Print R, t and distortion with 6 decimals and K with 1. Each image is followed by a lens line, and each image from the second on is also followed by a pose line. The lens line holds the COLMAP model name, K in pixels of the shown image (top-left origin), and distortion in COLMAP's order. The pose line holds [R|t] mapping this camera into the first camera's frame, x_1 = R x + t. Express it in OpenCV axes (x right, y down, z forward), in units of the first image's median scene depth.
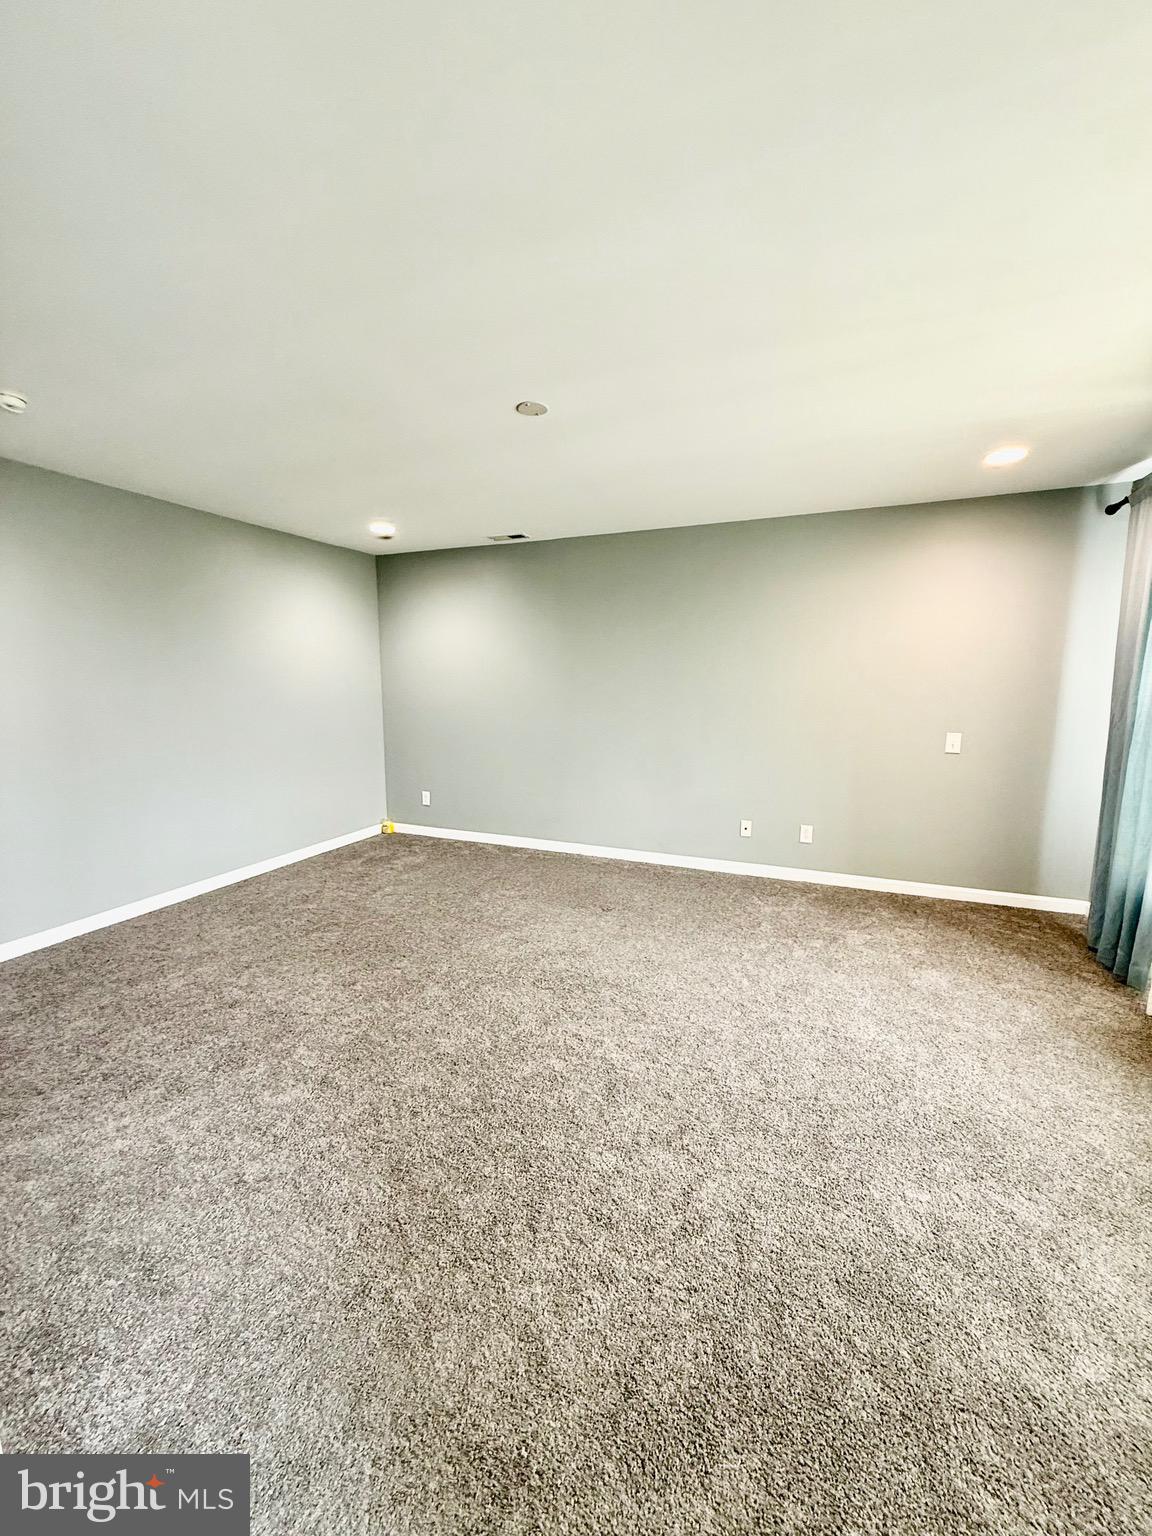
lens RADIAL K [[608.3, 0, 573.4], [0, 608.3, 767.4], [0, 0, 1]] dist [-0.001286, -0.000090]
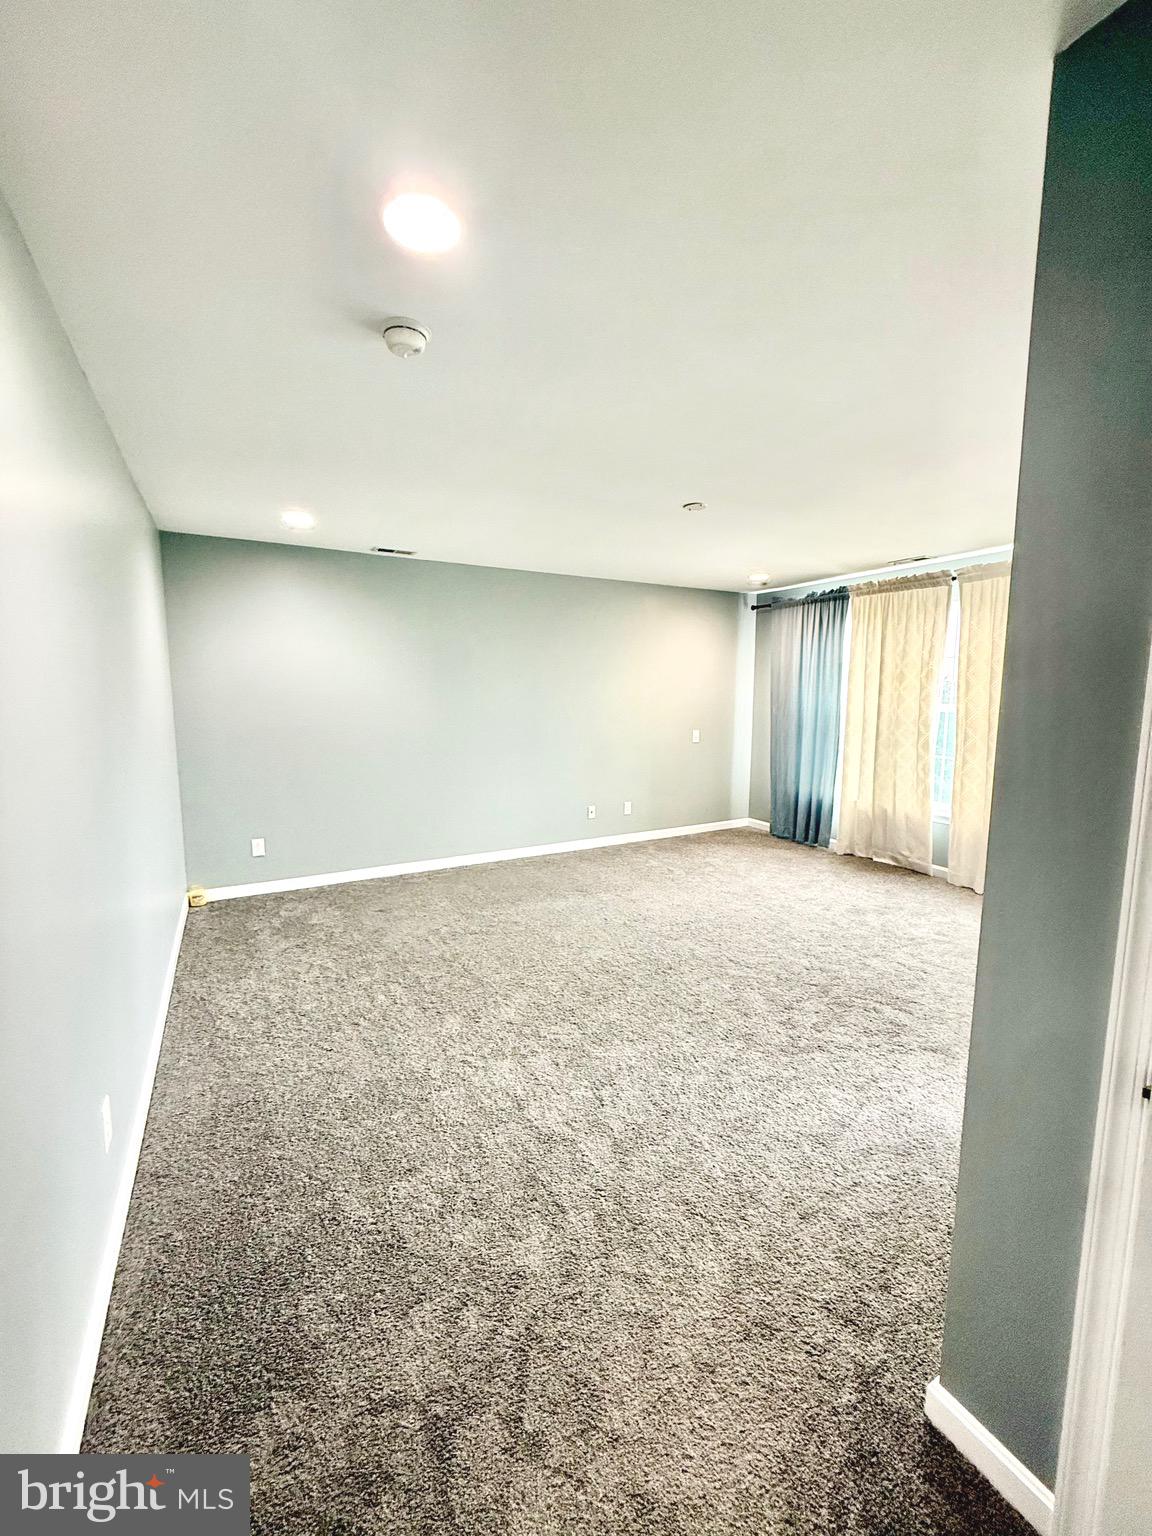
lens RADIAL K [[608.3, 0, 576.3], [0, 608.3, 762.3], [0, 0, 1]] dist [-0.001286, -0.000090]
pose [[0.615667, -0.093005, 0.782499, -0.699411], [0.106726, 0.993702, 0.034136, -0.050098], [-0.780746, 0.062496, 0.621716, 0.200542]]
